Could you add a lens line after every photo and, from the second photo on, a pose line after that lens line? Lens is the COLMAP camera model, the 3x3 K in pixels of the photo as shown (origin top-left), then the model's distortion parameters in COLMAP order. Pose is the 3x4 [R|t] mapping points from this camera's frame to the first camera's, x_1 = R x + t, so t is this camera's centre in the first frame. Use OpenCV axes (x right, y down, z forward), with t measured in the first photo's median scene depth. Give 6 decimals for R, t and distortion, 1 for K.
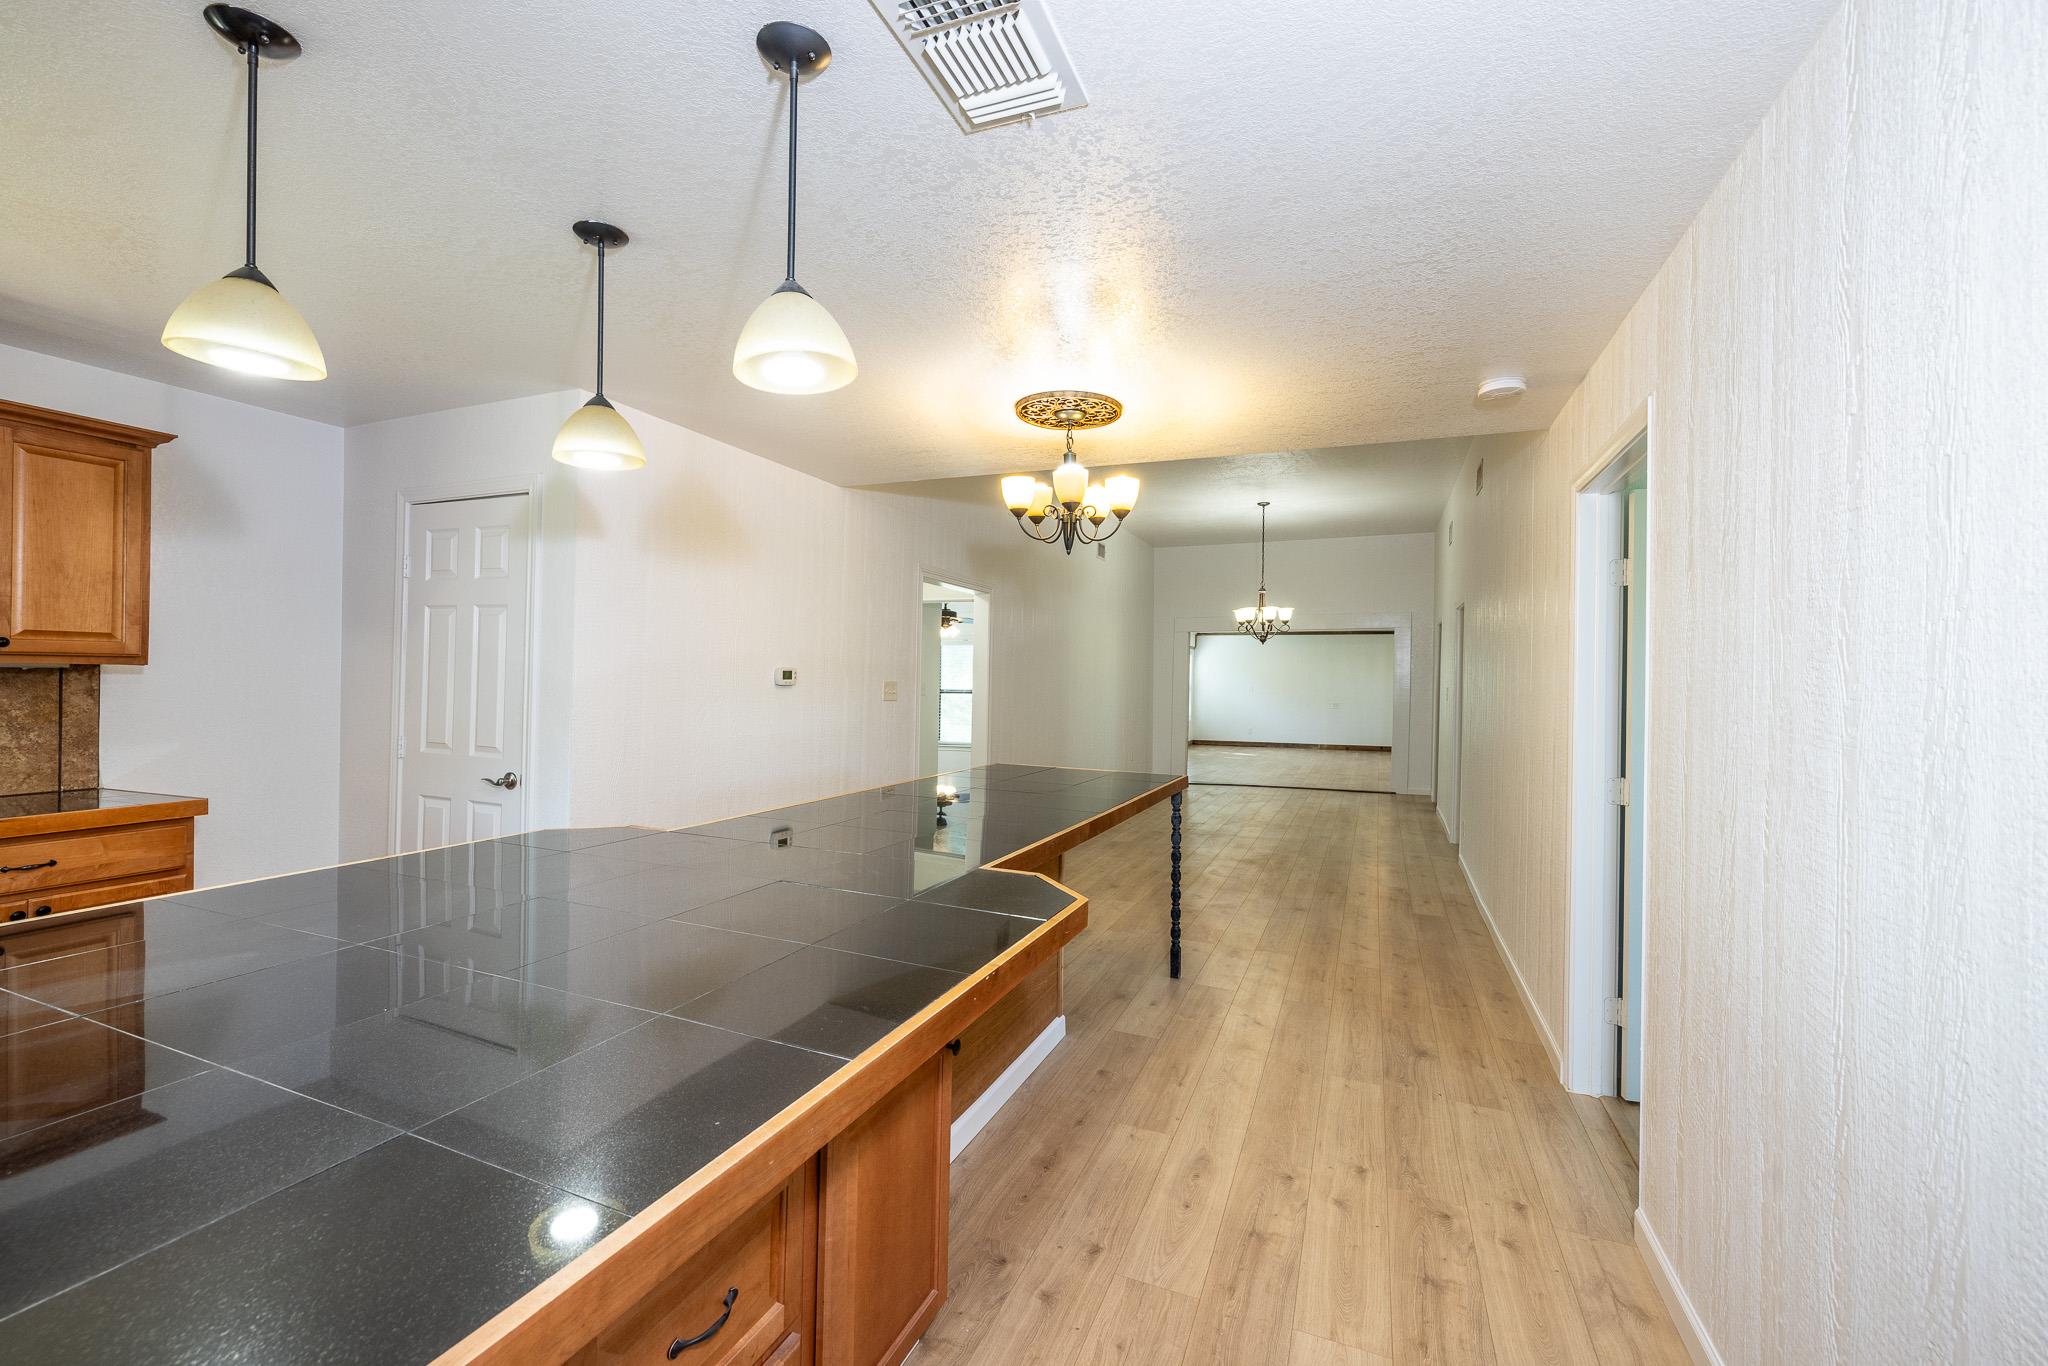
lens RADIAL K [[856.1, 0, 1010.0], [0, 856.1, 656.9], [0, 0, 1]] dist [-0.000269, -0.000028]
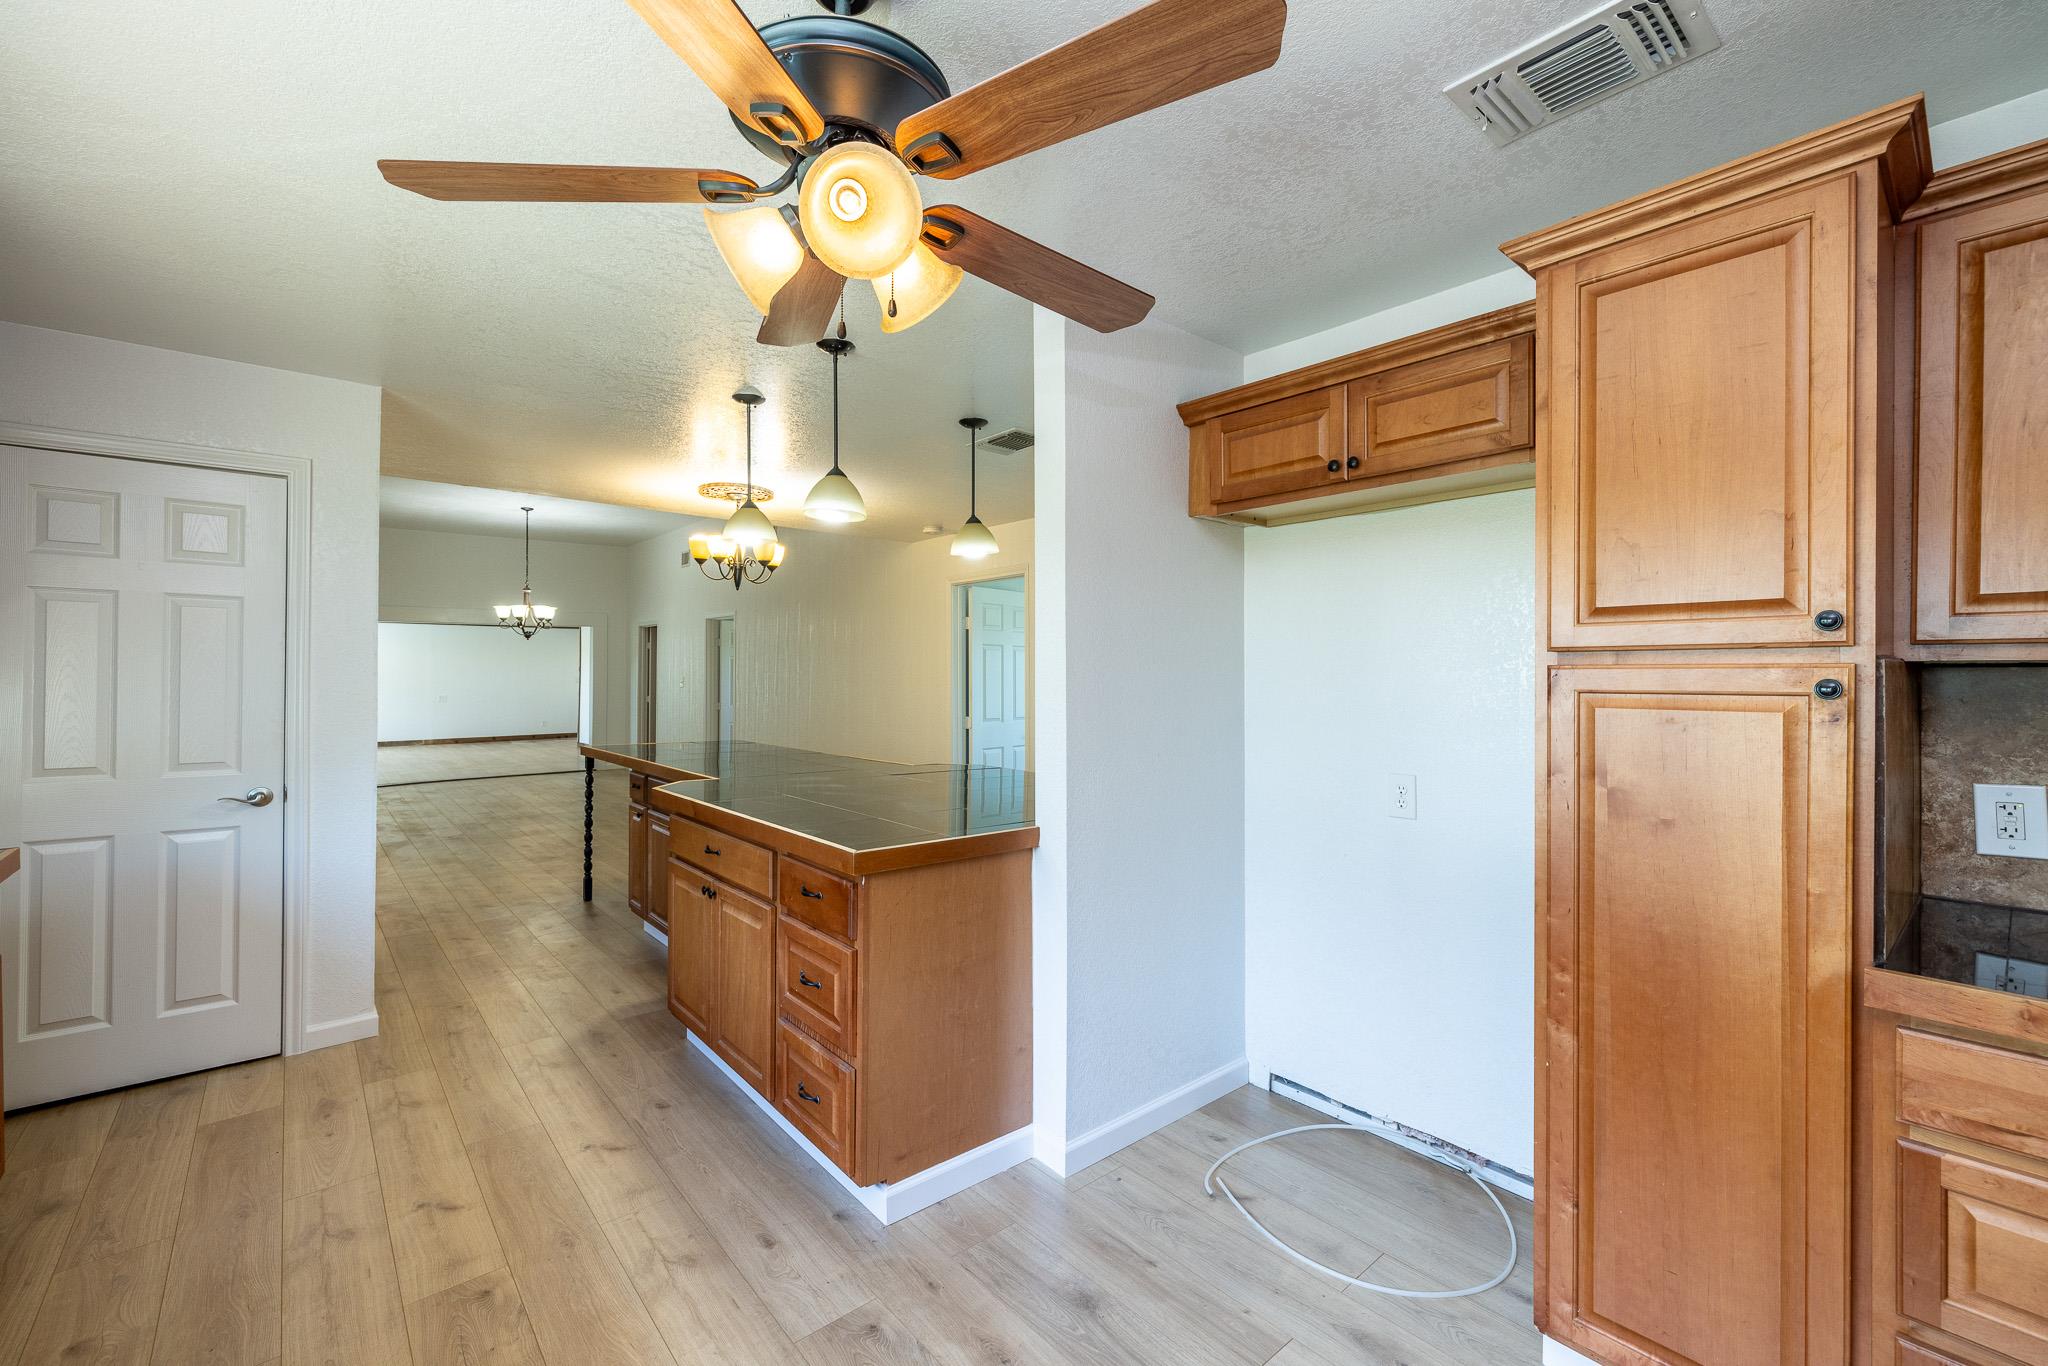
lens RADIAL K [[853.6, 0, 1025.9], [0, 853.6, 673.2], [0, 0, 1]] dist [-0.001057, -0.000135]
pose [[0.444146, -0.010487, 0.895893, -0.671512], [-0.017716, 0.999633, 0.020484, -0.010749], [-0.895779, -0.024970, 0.443797, -0.063185]]
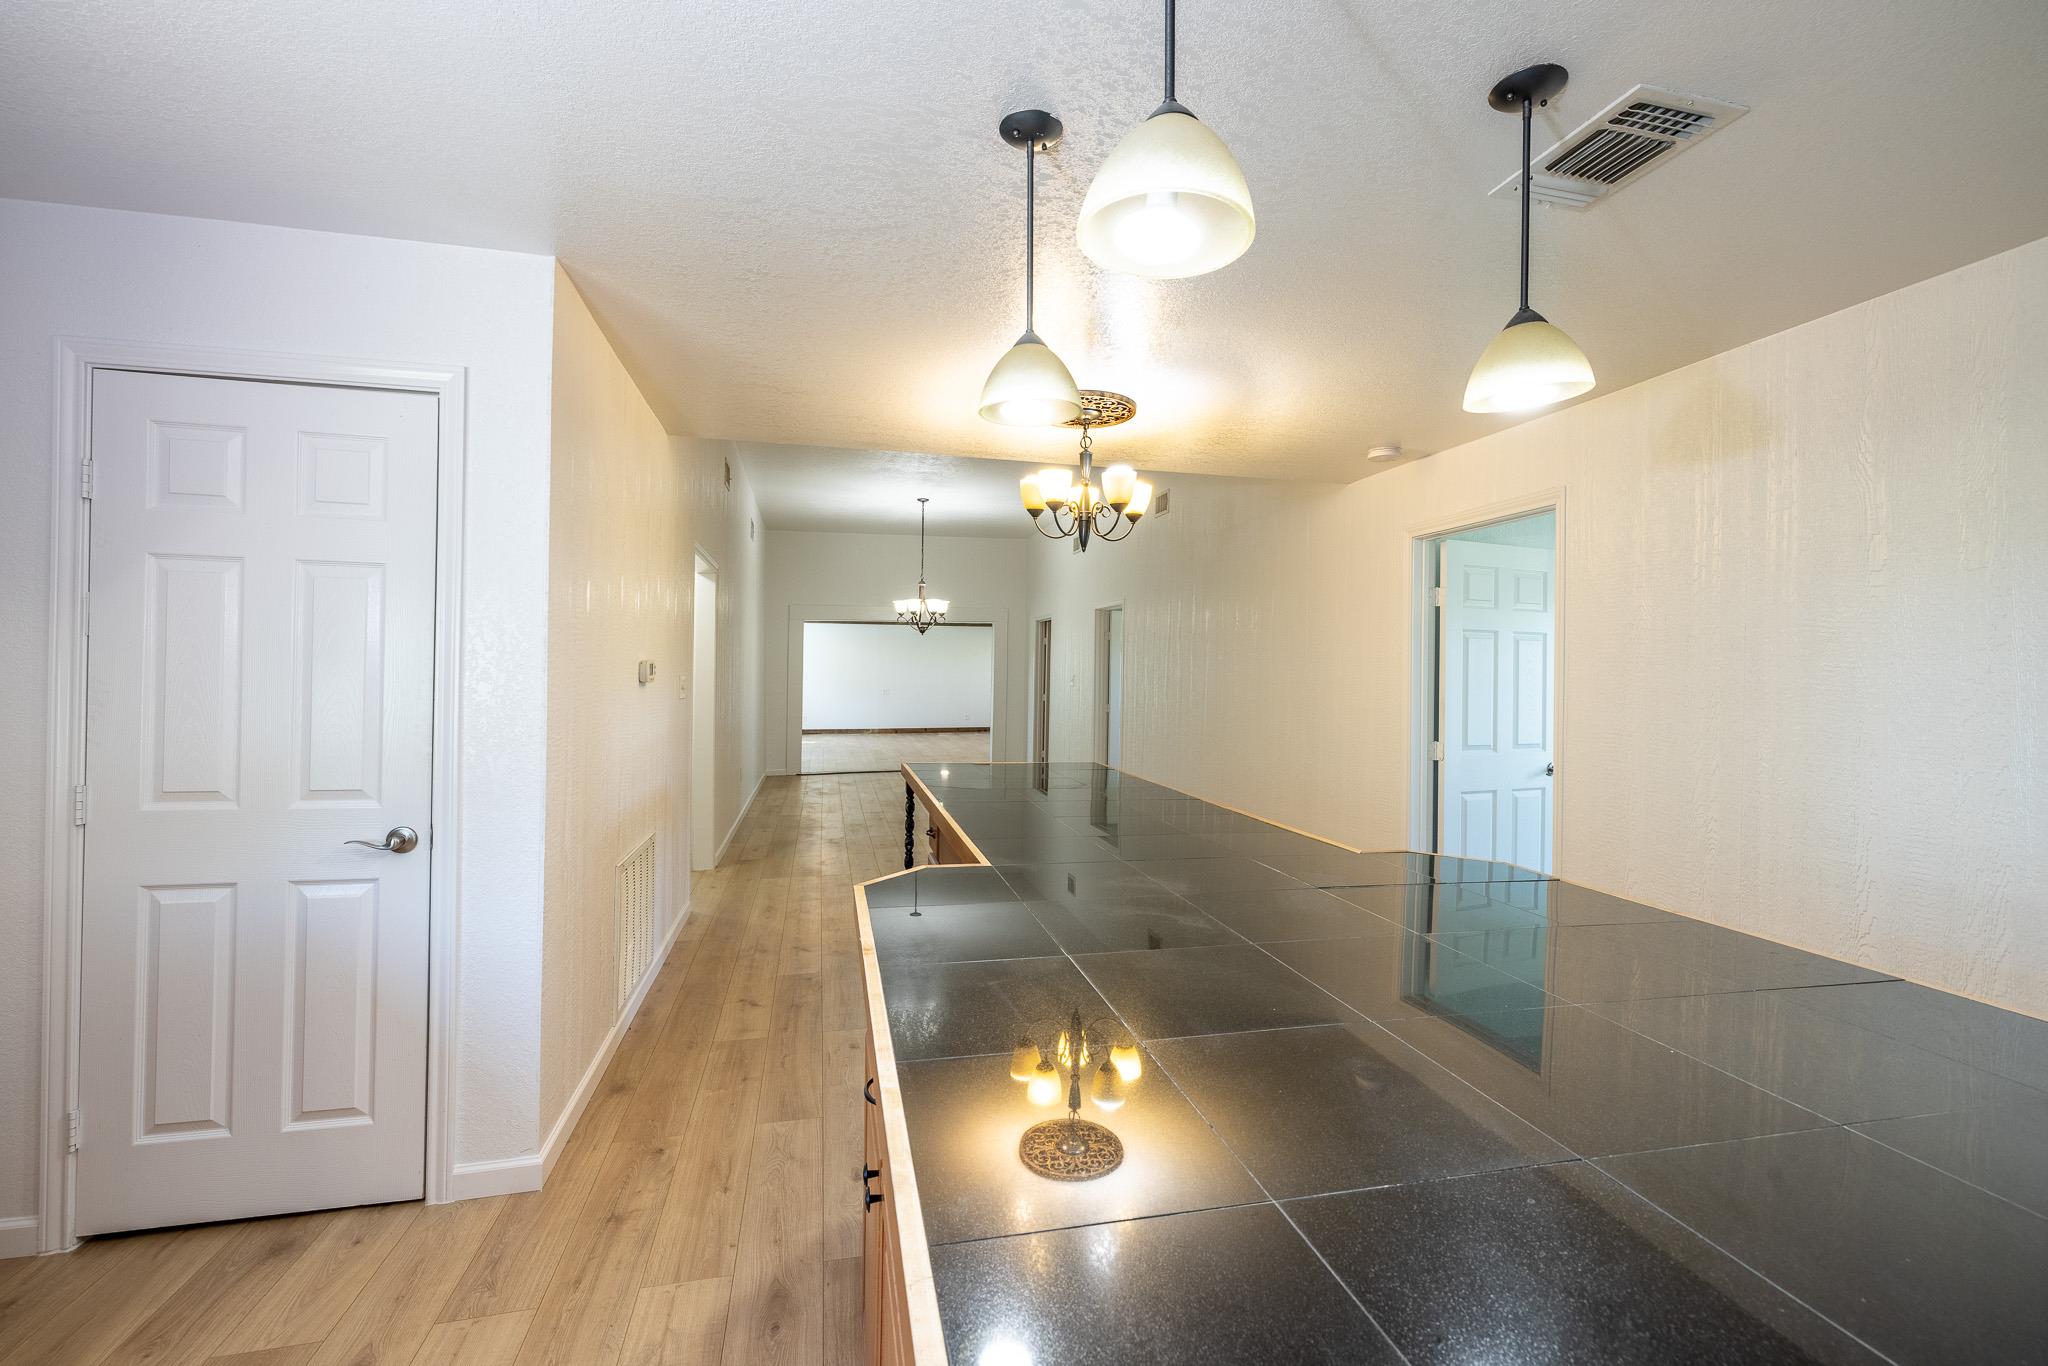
lens RADIAL K [[858.9, 0, 1017.4], [0, 858.9, 683.8], [0, 0, 1]] dist [-0.000340, -0.000082]
pose [[0.811290, -0.014730, 0.584458, -0.389279], [-0.013260, 0.998962, 0.043583, -0.004793], [-0.584493, -0.043108, 0.810253, 0.140221]]
